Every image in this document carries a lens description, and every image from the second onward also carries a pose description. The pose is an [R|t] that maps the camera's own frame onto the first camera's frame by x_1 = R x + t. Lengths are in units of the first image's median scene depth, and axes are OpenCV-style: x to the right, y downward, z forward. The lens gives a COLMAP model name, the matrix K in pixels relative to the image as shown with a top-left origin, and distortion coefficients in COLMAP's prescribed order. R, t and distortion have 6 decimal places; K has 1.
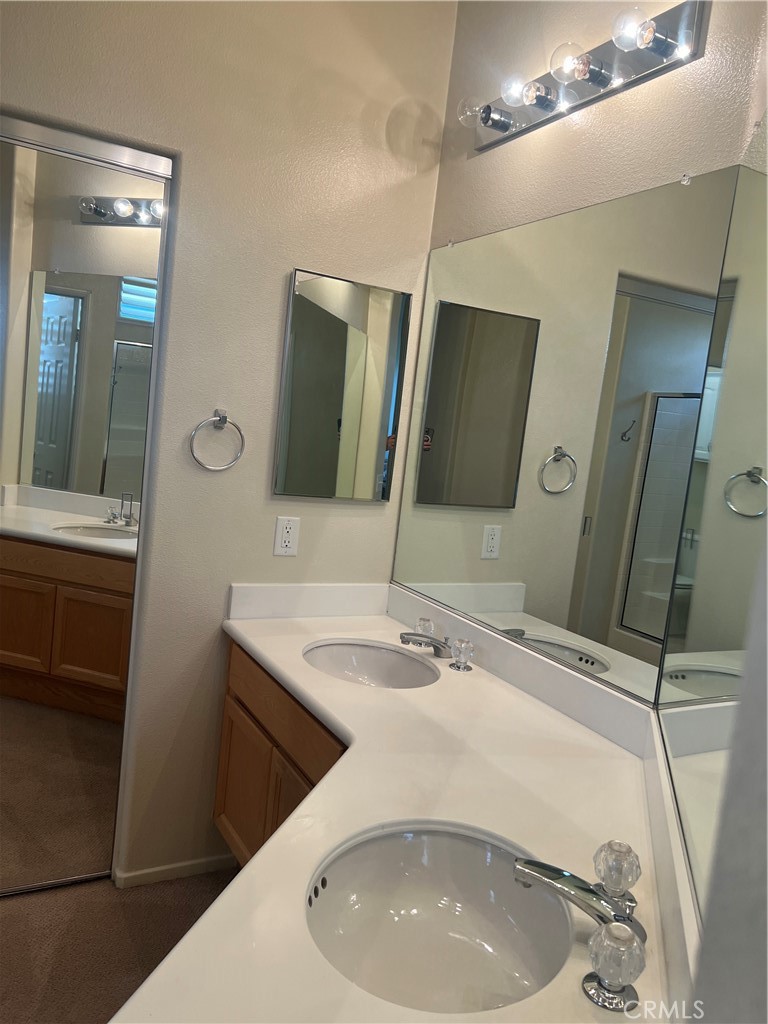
lens RADIAL K [[775.8, 0, 384.0], [0, 775.8, 512.0], [0, 0, 1]] dist [0.041101, -0.059133]
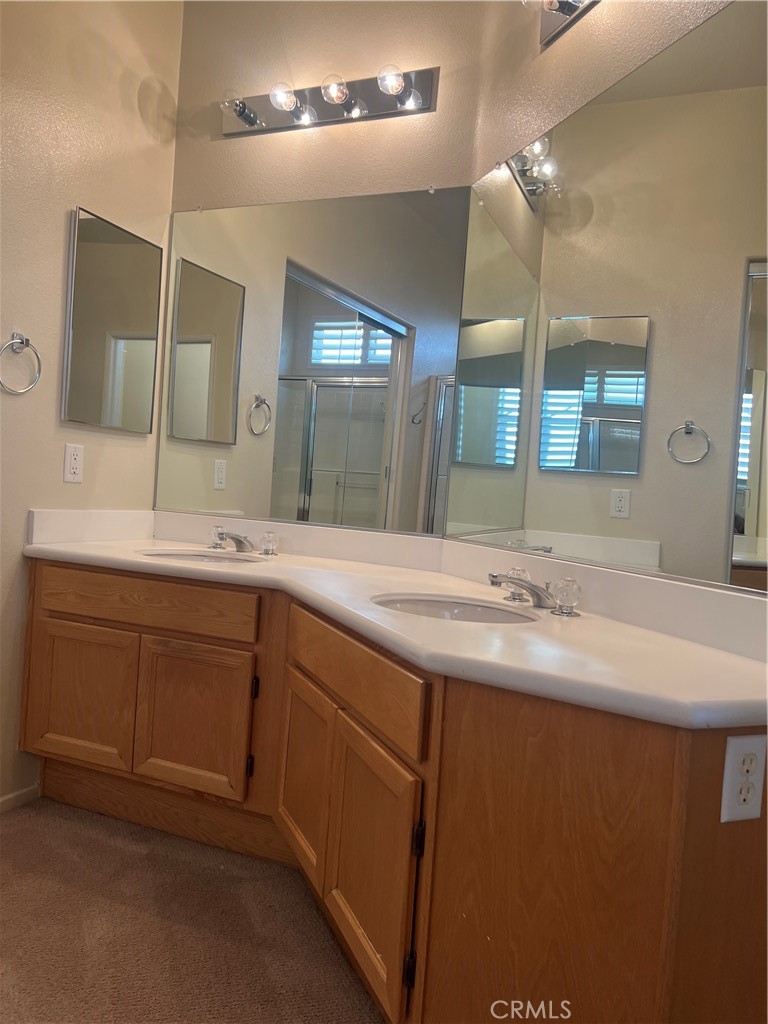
lens RADIAL K [[775.8, 0, 384.0], [0, 775.8, 512.0], [0, 0, 1]] dist [0.041101, -0.059133]
pose [[0.785012, -0.066532, 0.615898, -0.441627], [0.078357, 0.996895, 0.007817, 0.119208], [-0.614505, 0.042123, 0.787787, -0.072359]]
